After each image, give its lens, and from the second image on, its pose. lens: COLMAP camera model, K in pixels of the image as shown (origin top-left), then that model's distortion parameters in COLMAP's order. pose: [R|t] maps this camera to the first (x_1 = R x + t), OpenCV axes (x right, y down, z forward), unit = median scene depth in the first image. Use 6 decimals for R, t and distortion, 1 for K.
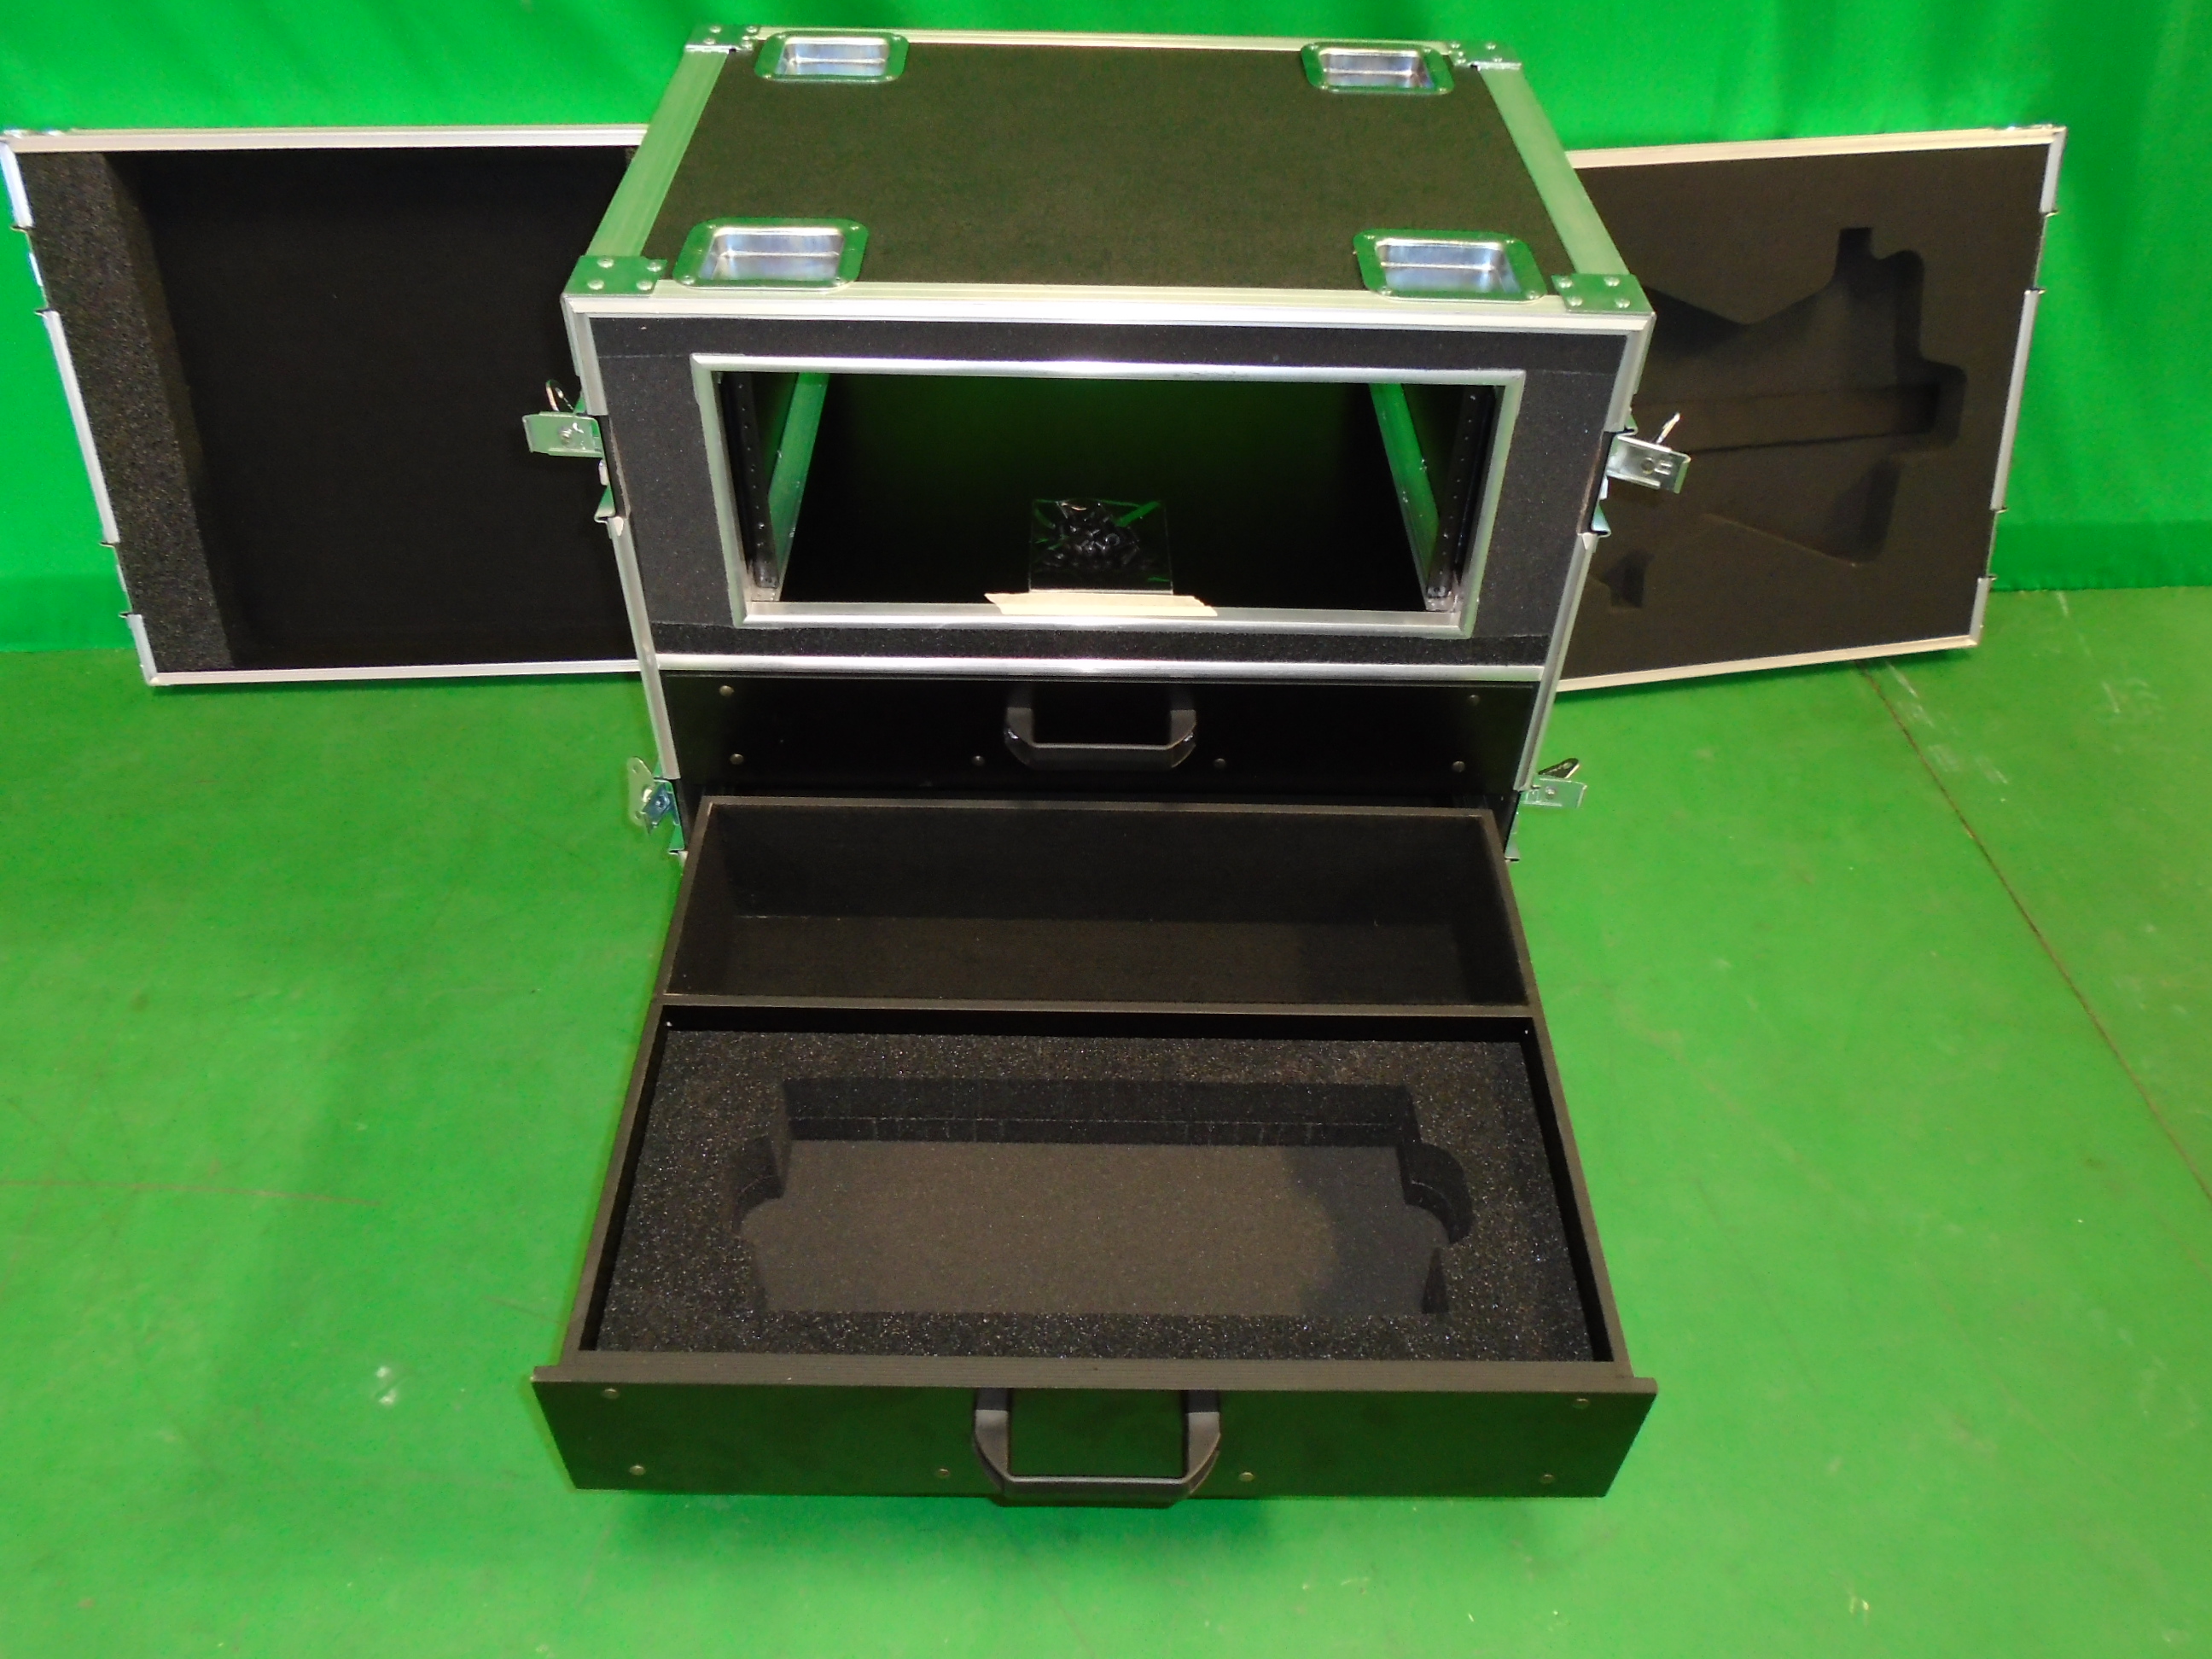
lens RADIAL K [[1696.2, 0, 1118.9], [0, 1696.2, 833.1], [0, 0, 1]] dist [-0.044853, 0.038206]
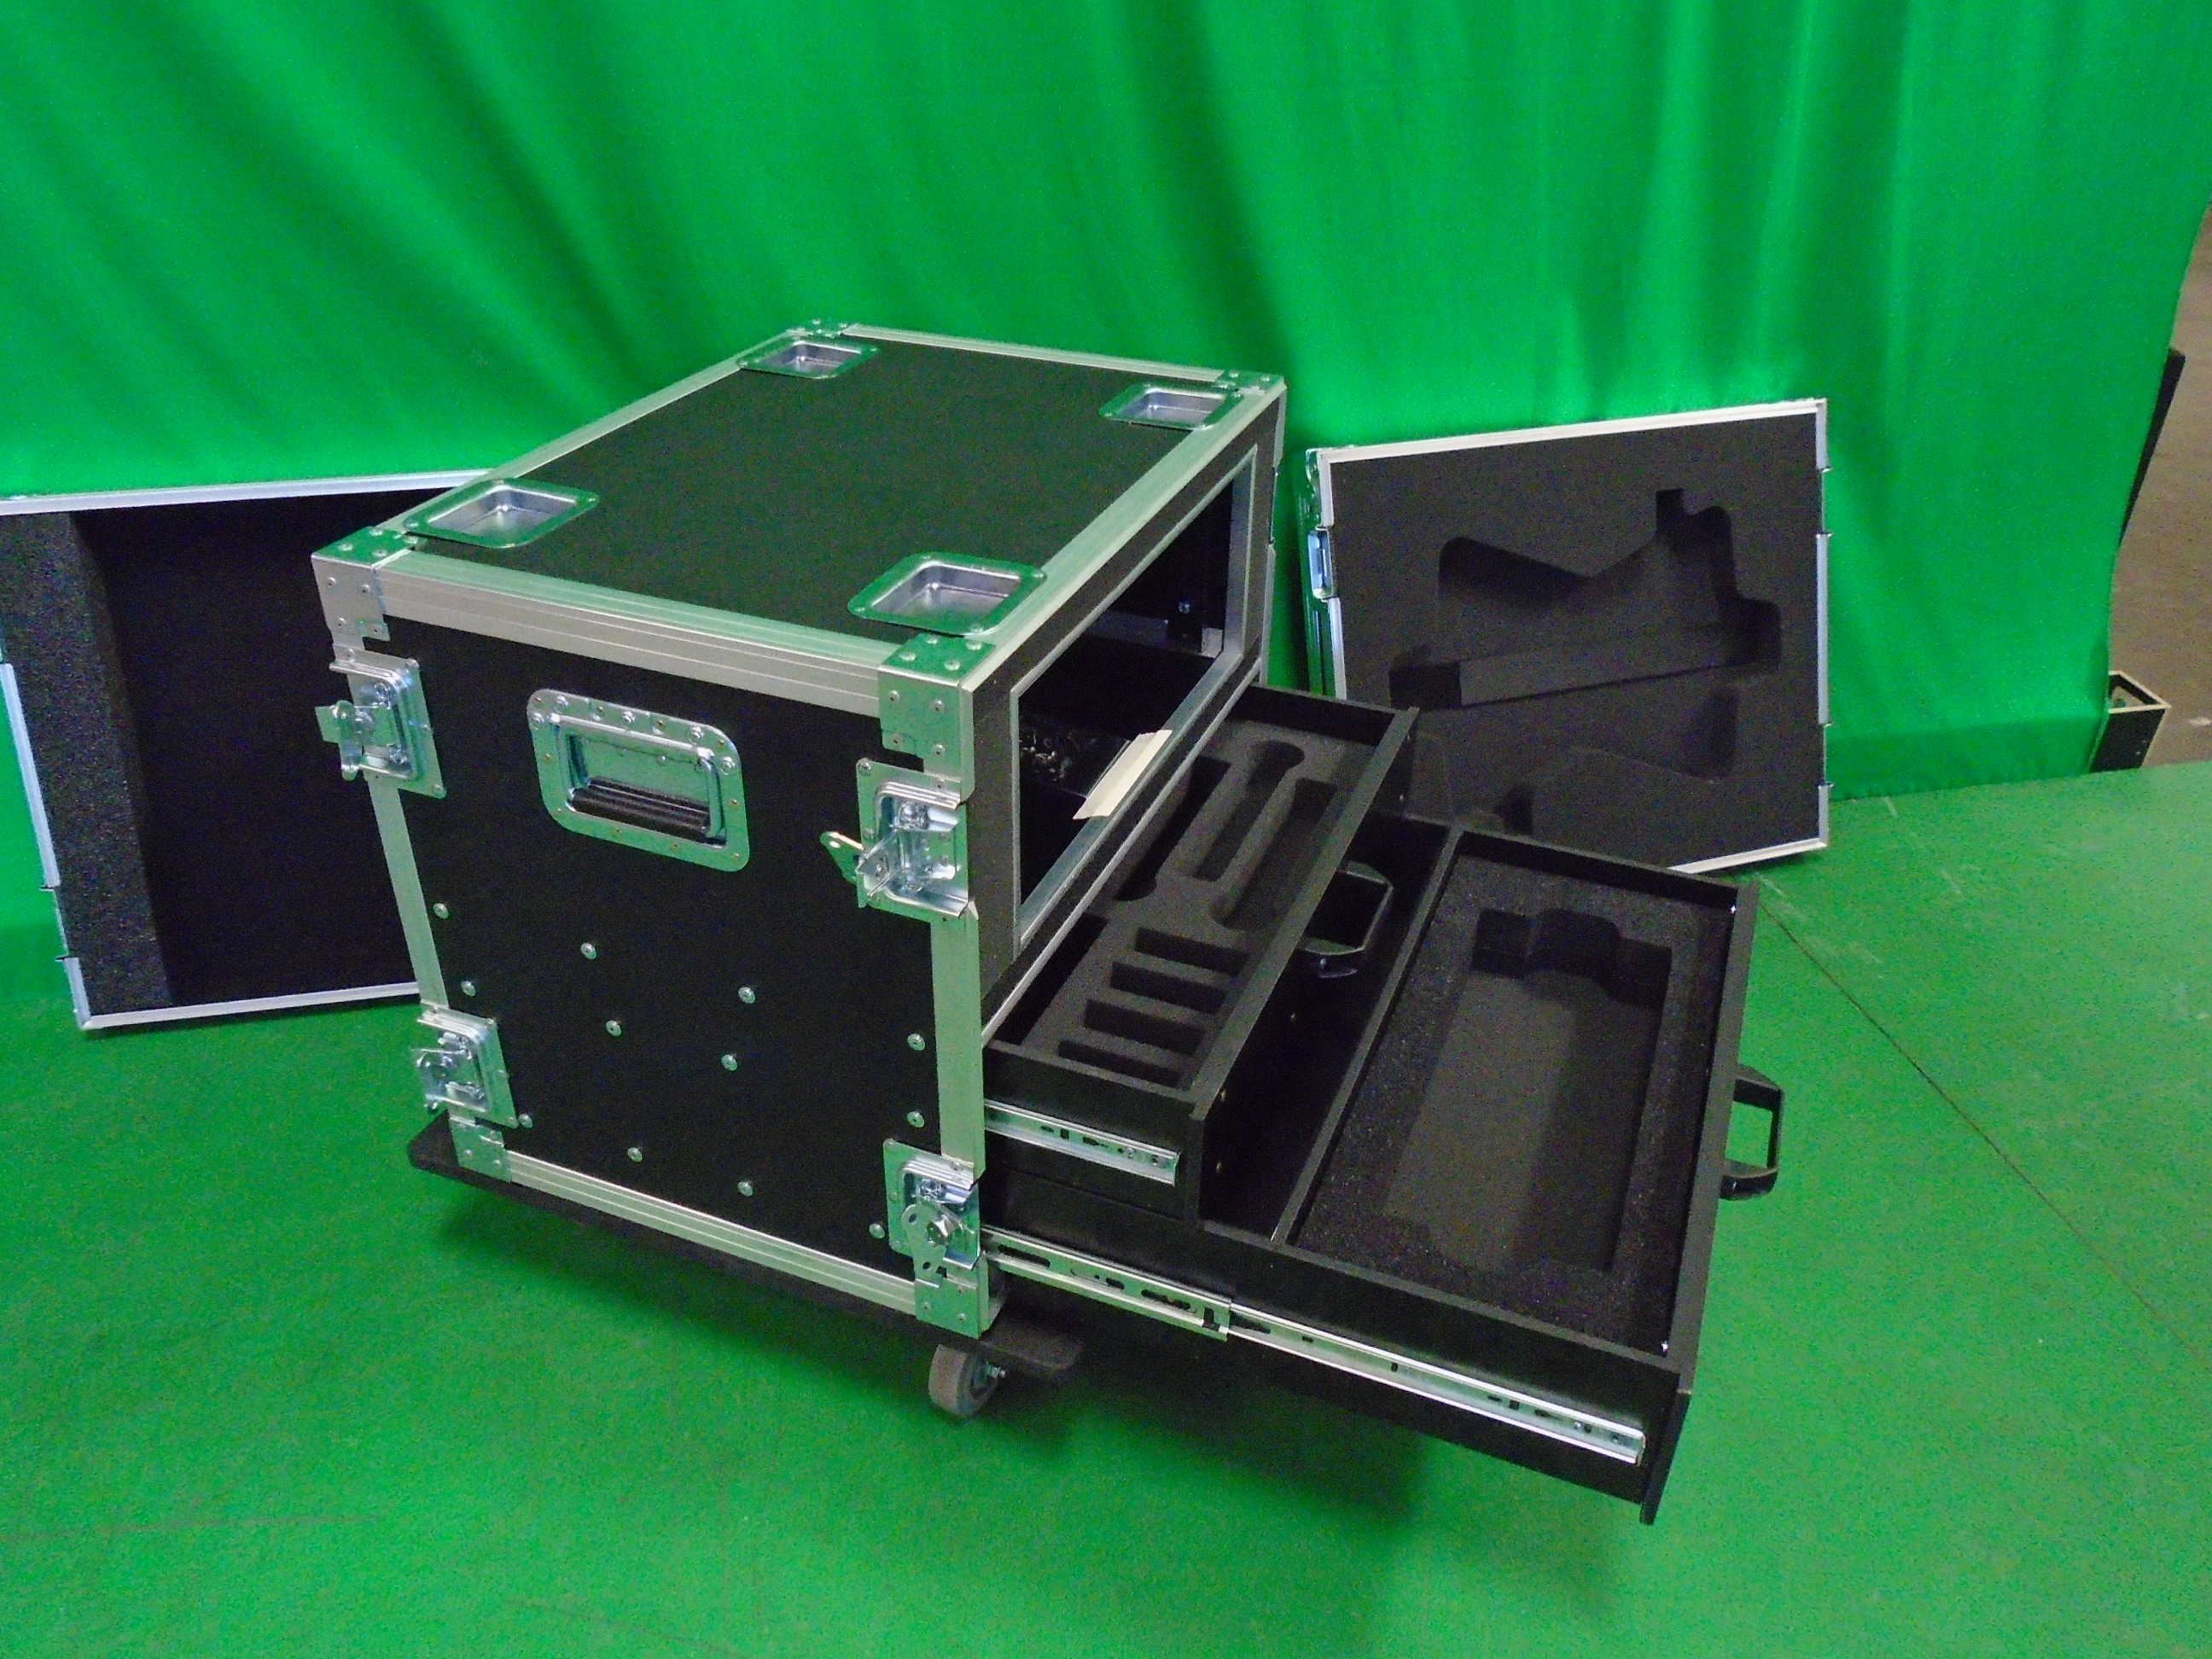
lens RADIAL K [[1696.2, 0, 1102.4], [0, 1696.2, 845.6], [0, 0, 1]] dist [-0.044853, 0.038206]
pose [[0.990513, -0.080749, 0.111192, -0.089545], [0.101589, 0.975168, -0.196792, 0.061705], [-0.092540, 0.206221, 0.974120, -0.033782]]
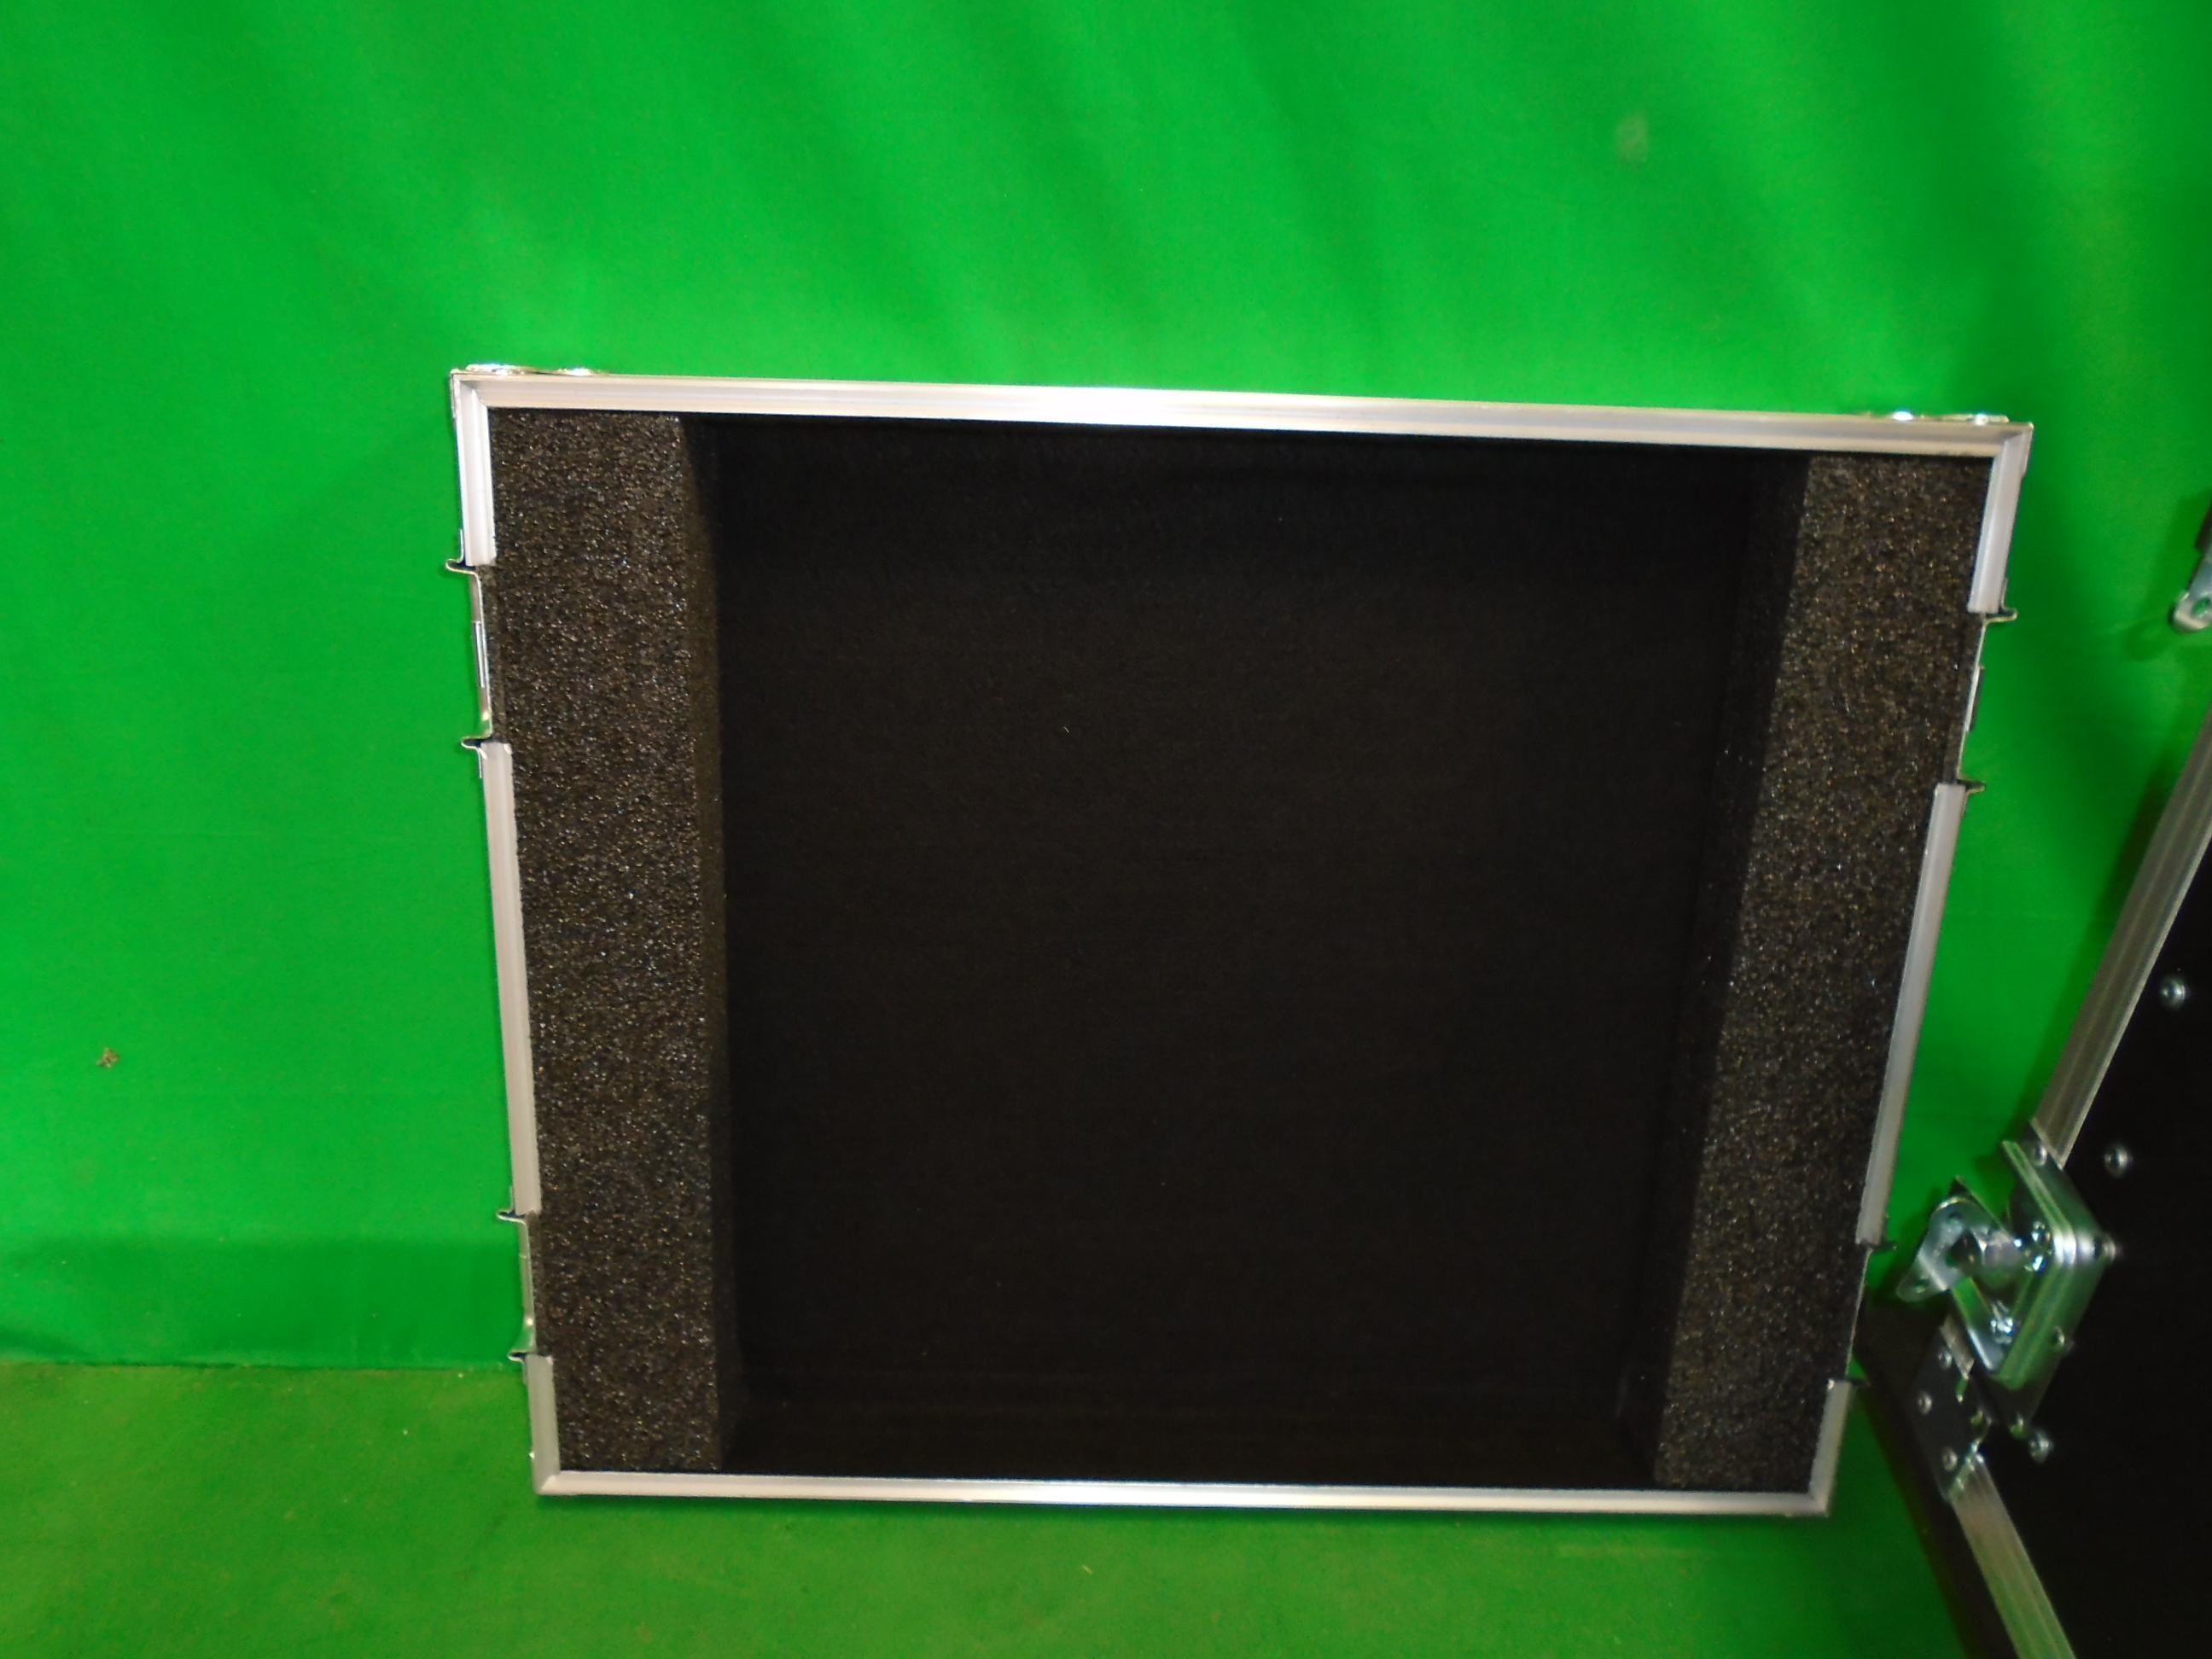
lens RADIAL K [[1696.2, 0, 1108.6], [0, 1696.2, 847.1], [0, 0, 1]] dist [-0.044853, 0.038206]
pose [[0.996890, 0.052032, -0.059193, -0.411905], [-0.062505, 0.979463, -0.191691, -0.191396], [0.048003, 0.194794, 0.979669, 0.524771]]
